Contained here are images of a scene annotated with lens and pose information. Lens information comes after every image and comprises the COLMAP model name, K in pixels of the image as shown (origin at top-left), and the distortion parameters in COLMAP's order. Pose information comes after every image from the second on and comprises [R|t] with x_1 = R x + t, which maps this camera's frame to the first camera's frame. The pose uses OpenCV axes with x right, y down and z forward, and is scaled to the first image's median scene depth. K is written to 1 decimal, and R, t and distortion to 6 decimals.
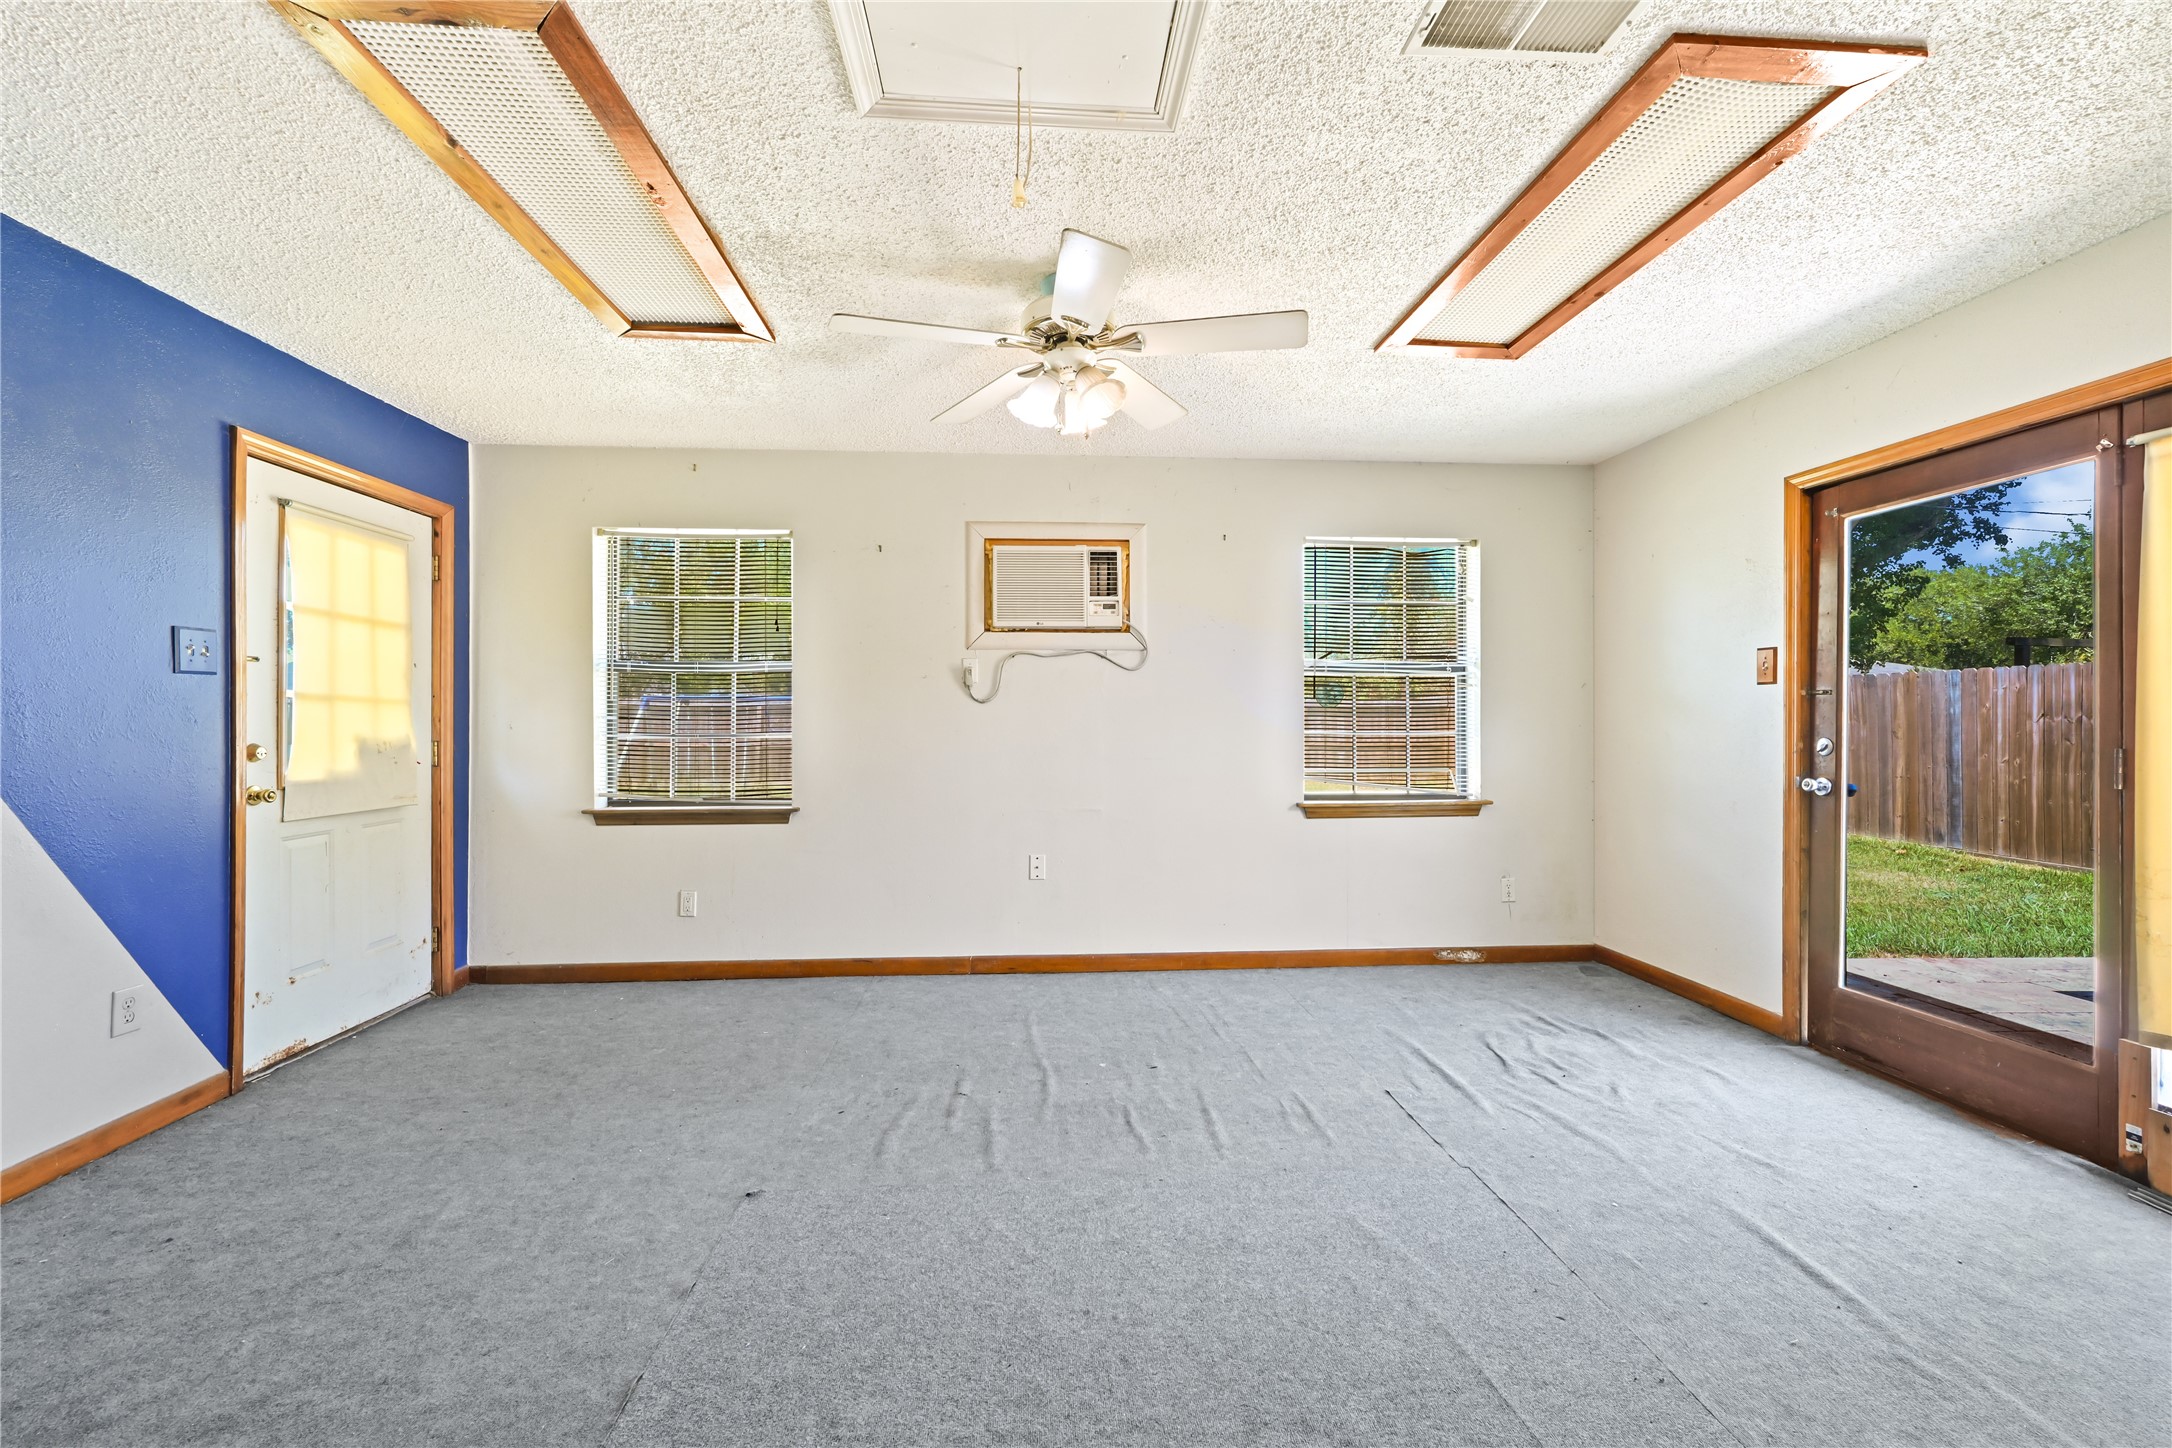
lens RADIAL K [[867.8, 0, 1086.1], [0, 867.8, 716.7], [0, 0, 1]] dist [0.001391, 0.000122]
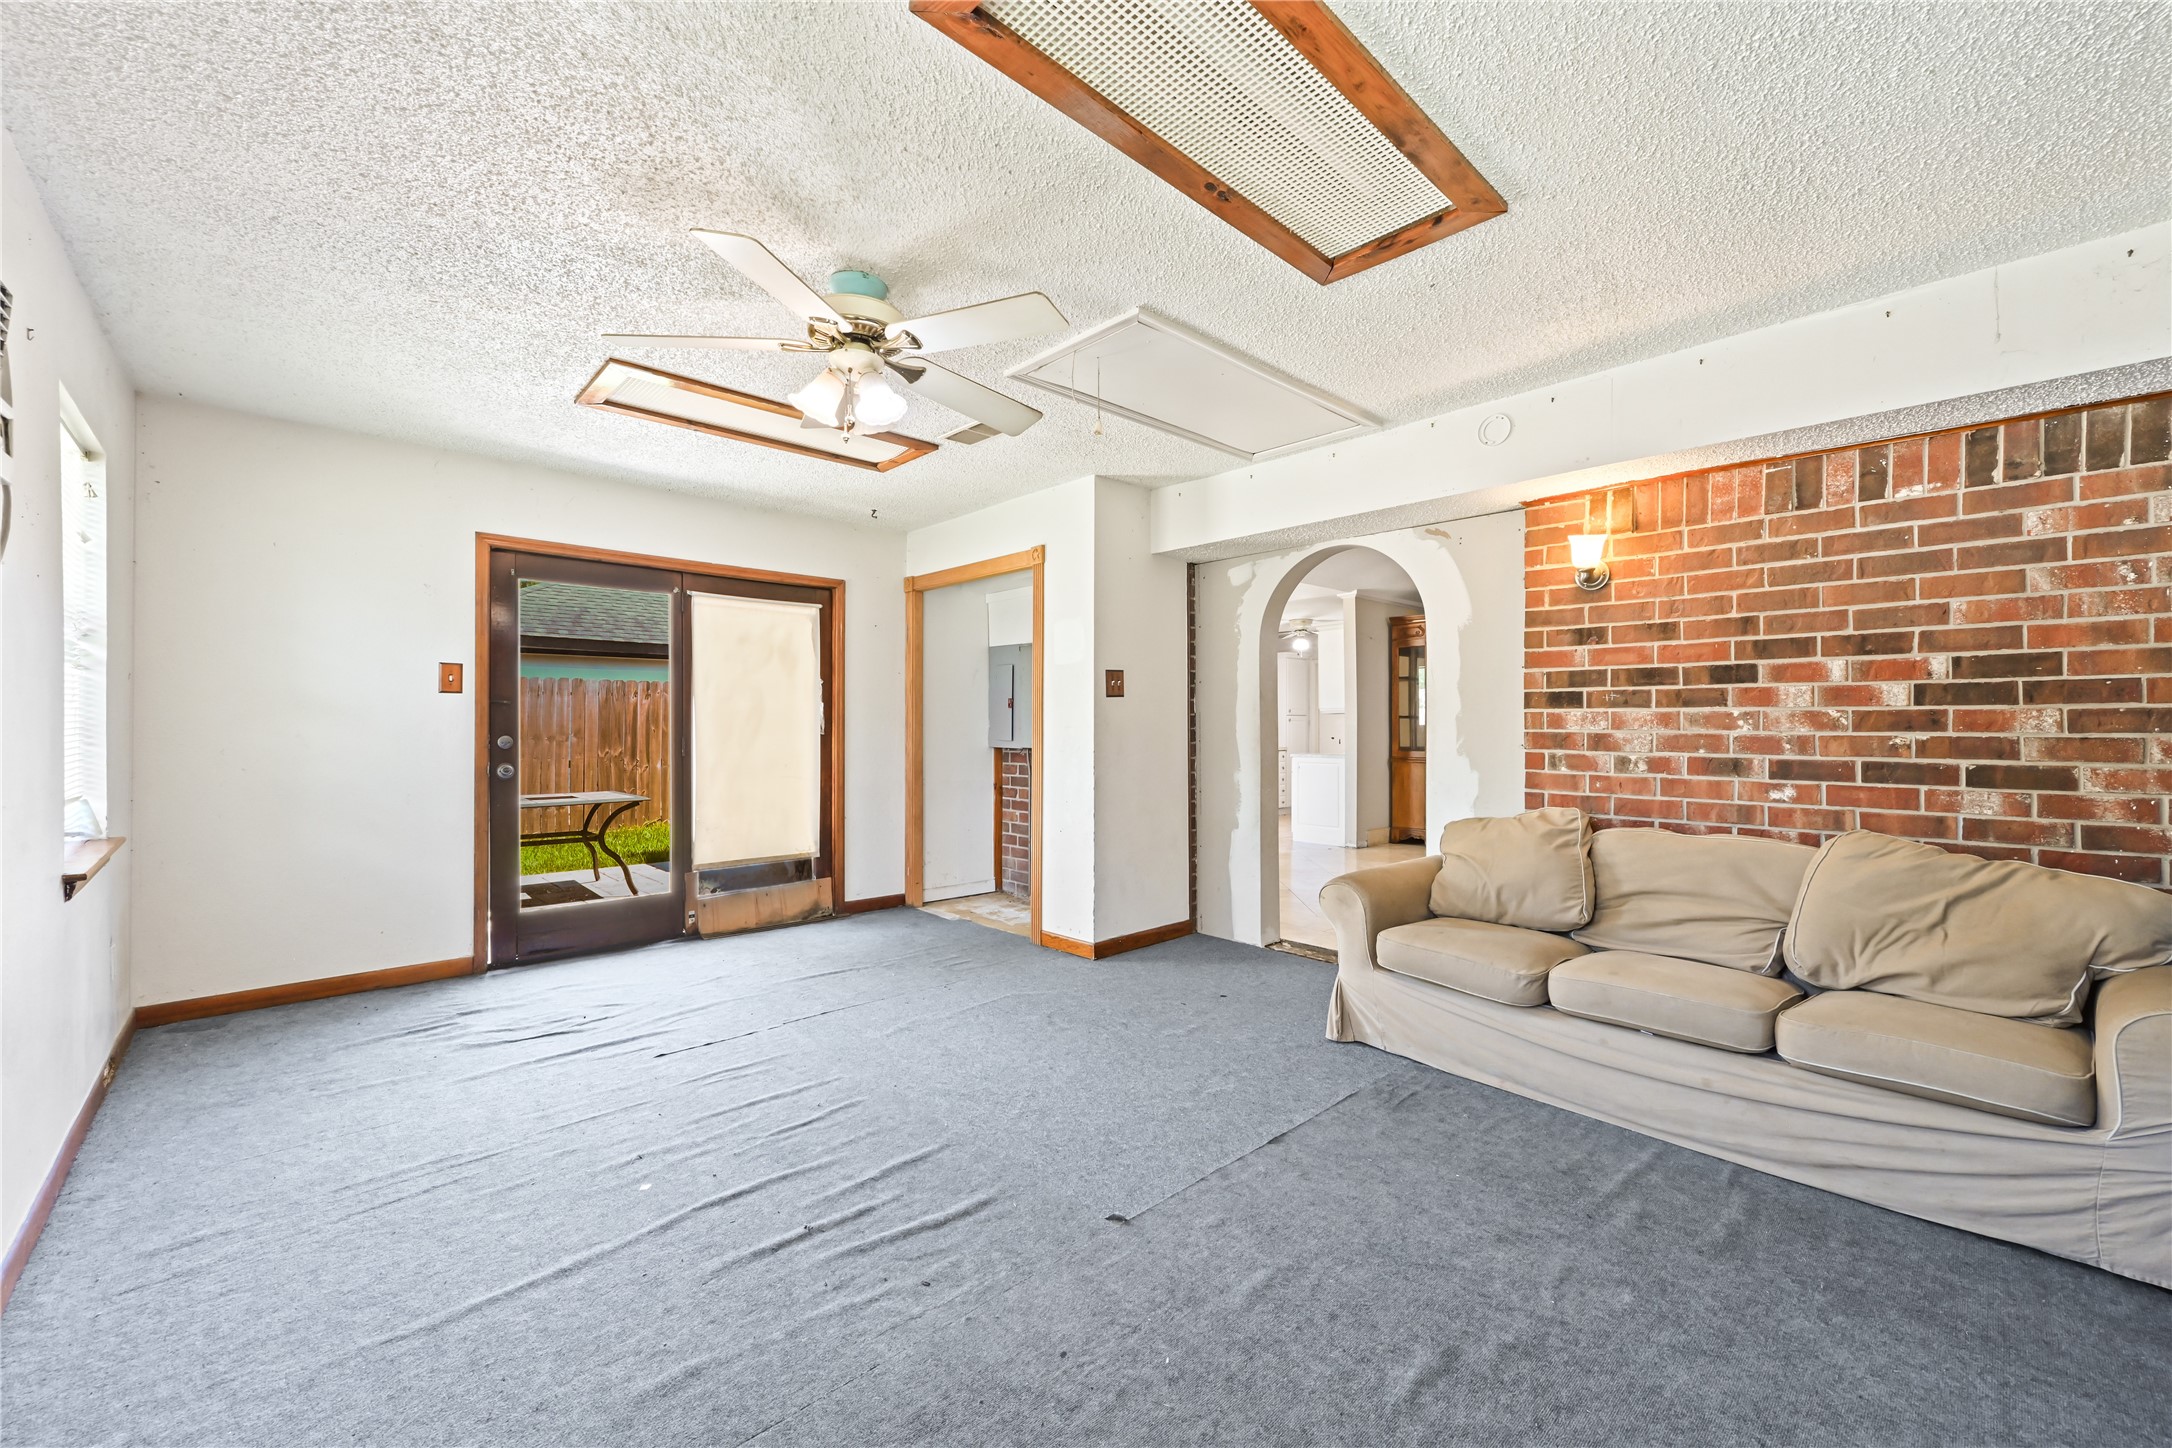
lens RADIAL K [[858.2, 0, 1093.2], [0, 858.2, 727.5], [0, 0, 1]] dist [-0.000675, 0.000086]
pose [[-0.637373, -0.002961, 0.770550, -0.834702], [-0.003881, 0.999992, 0.000632, 0.008216], [-0.770545, -0.002588, -0.637380, 1.244050]]
